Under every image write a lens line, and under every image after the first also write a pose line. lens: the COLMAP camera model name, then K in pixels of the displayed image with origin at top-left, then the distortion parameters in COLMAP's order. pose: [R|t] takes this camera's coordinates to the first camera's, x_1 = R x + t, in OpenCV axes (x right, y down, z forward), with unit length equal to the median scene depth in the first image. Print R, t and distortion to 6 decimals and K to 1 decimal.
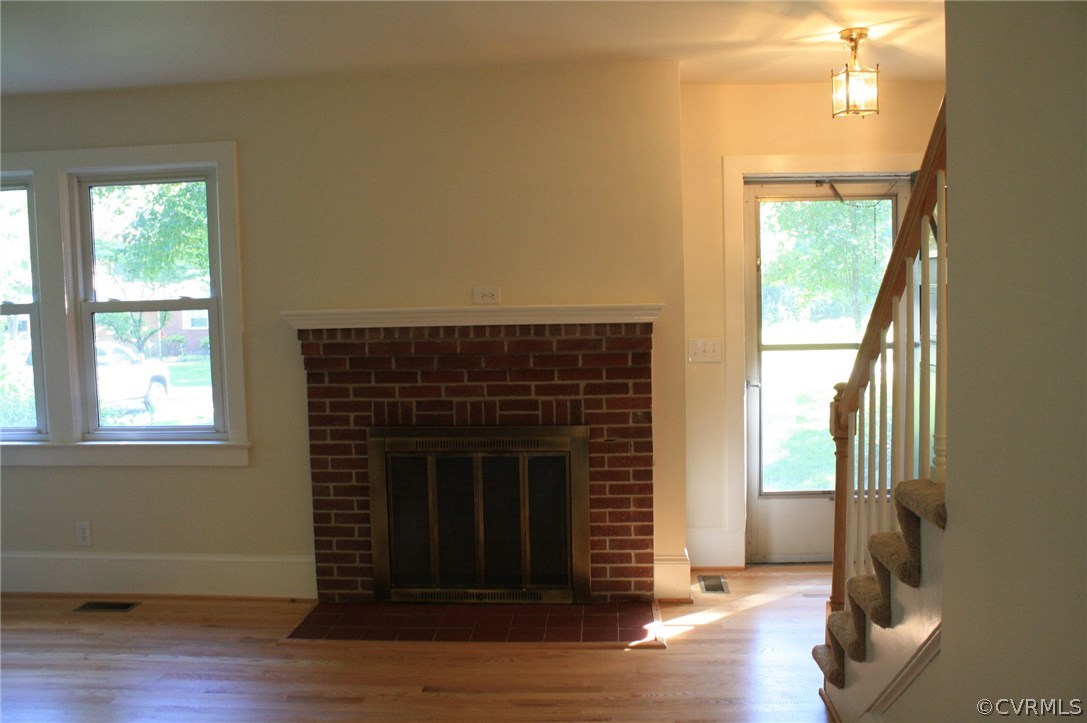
lens RADIAL K [[920.4, 0, 546.5], [0, 920.4, 363.8], [0, 0, 1]] dist [-0.163906, 0.141331]
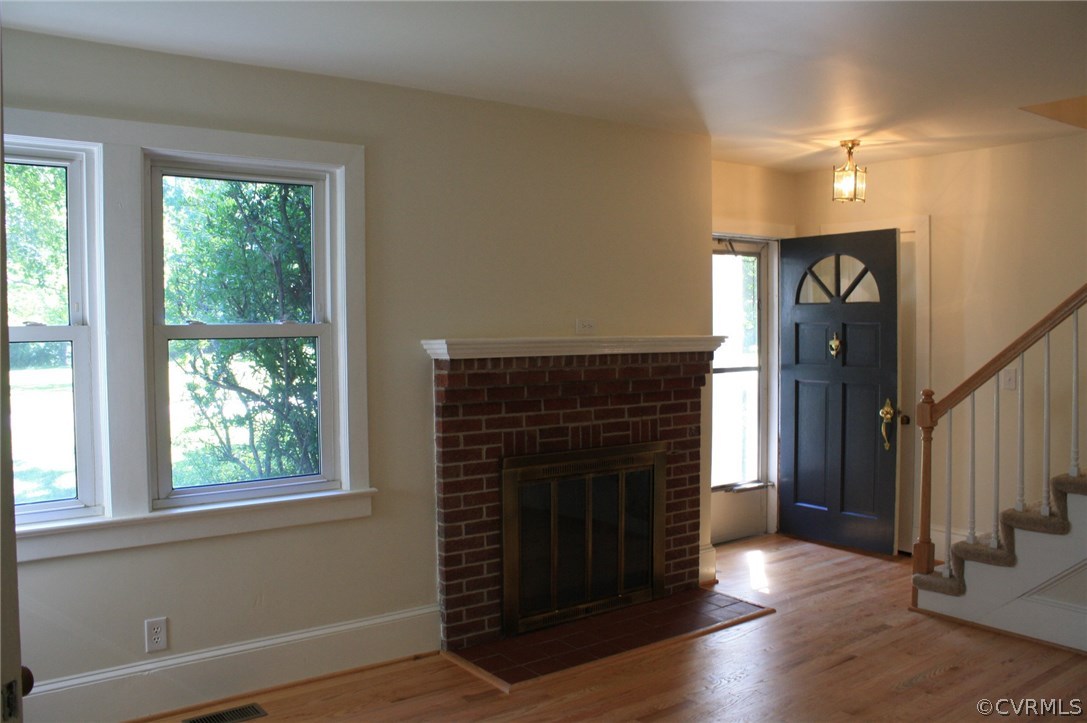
lens RADIAL K [[920.4, 0, 551.9], [0, 920.4, 363.2], [0, 0, 1]] dist [-0.163906, 0.141331]
pose [[0.758700, -0.011353, 0.651341, -0.797984], [0.036876, 0.998993, -0.025542, -0.005863], [-0.650396, 0.043398, 0.758355, 0.215399]]
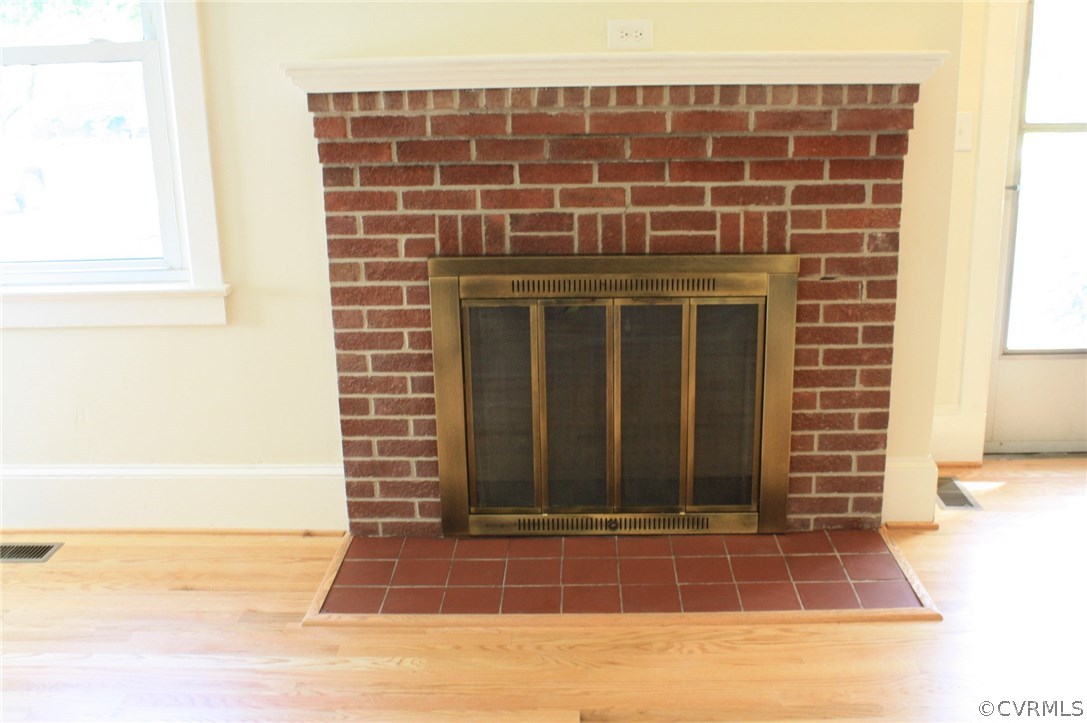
lens RADIAL K [[1109.8, 0, 551.1], [0, 1109.8, 366.1], [0, 0, 1]] dist [-0.097431, 0.000000]
pose [[0.999288, -0.008464, 0.036780, -0.143942], [0.000927, 0.979736, 0.200293, -0.007317], [-0.037730, -0.200116, 0.979045, 0.270968]]
